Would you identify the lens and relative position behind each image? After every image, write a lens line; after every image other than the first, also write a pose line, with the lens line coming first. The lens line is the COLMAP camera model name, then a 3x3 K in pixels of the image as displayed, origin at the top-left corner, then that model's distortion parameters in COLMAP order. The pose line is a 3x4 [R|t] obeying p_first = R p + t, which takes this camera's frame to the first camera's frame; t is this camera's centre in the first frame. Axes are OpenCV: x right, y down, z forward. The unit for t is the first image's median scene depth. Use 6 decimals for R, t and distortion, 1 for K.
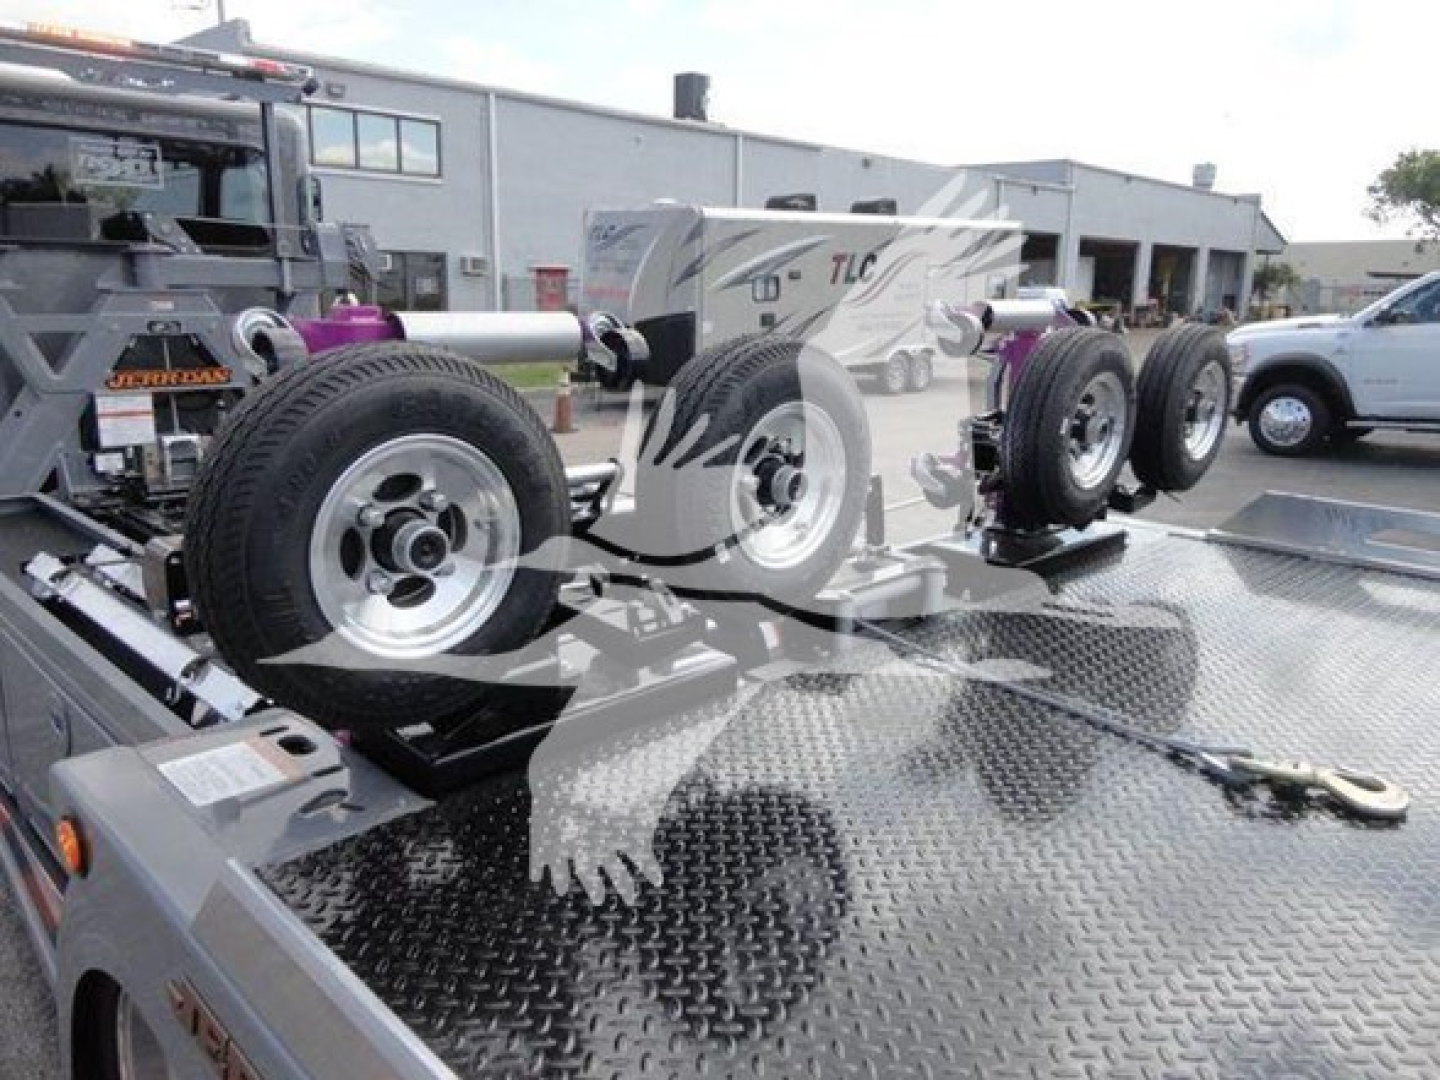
lens RADIAL K [[1101.7, 0, 720.0], [0, 1101.7, 540.0], [0, 0, 1]] dist [-0.042520, 0.053734]
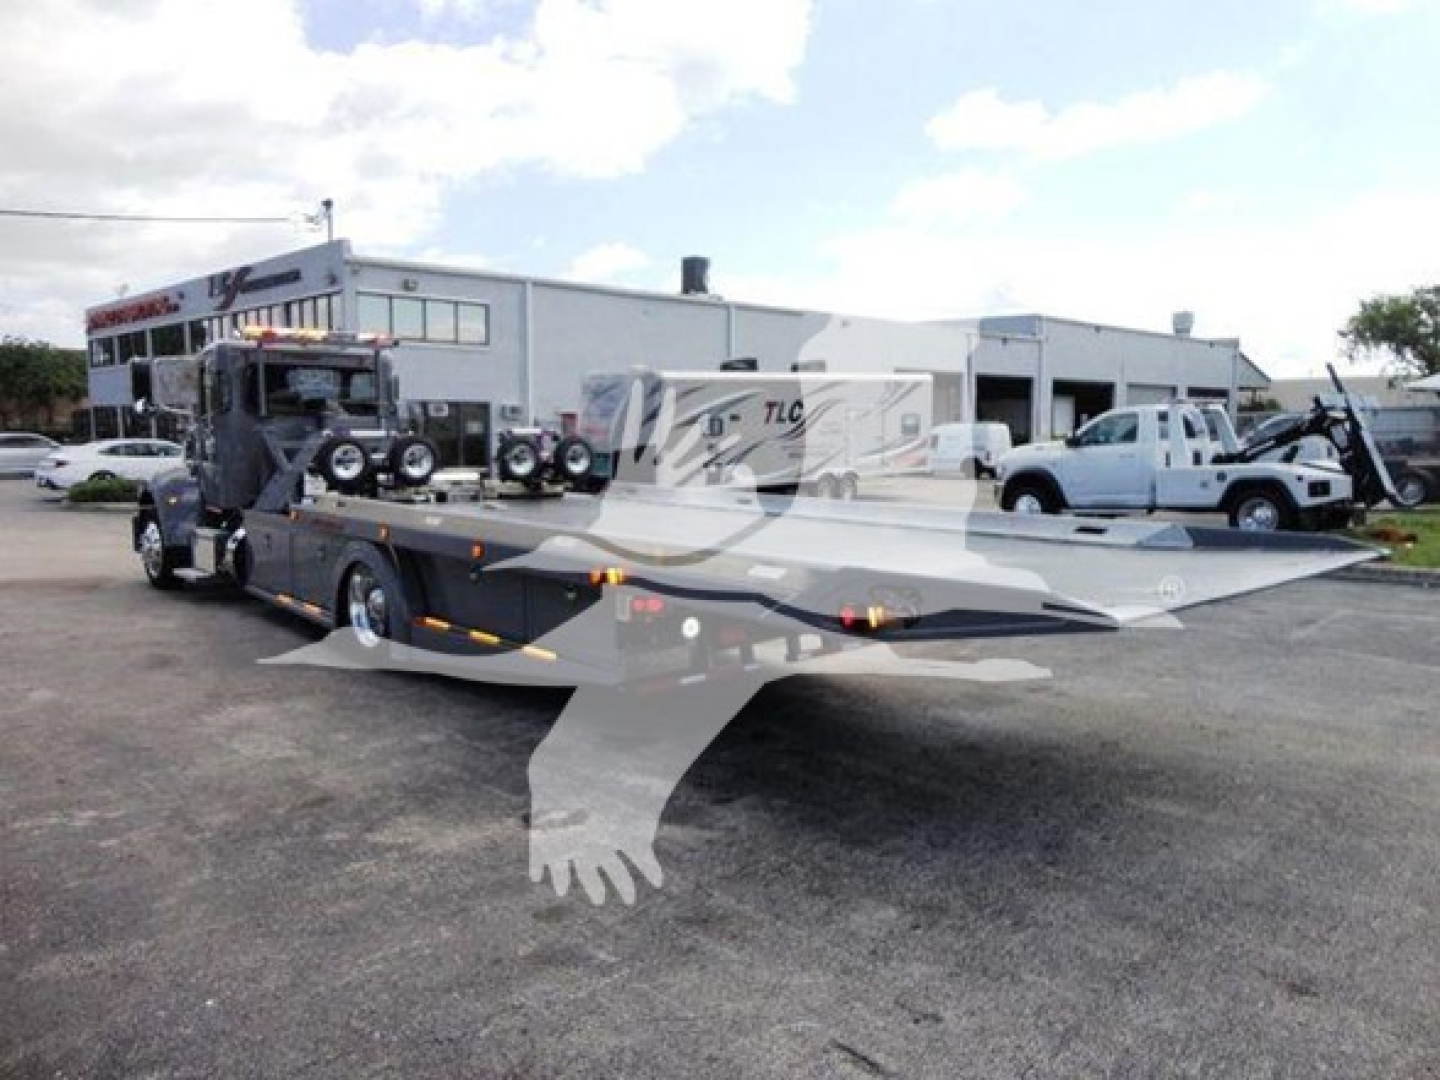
lens RADIAL K [[1058.1, 0, 728.2], [0, 1058.1, 510.8], [0, 0, 1]] dist [-0.054379, 0.081187]
pose [[0.999427, -0.007830, -0.032939, 0.068759], [0.002945, 0.989307, -0.145816, 0.045120], [0.033729, 0.145635, 0.988763, -0.195251]]
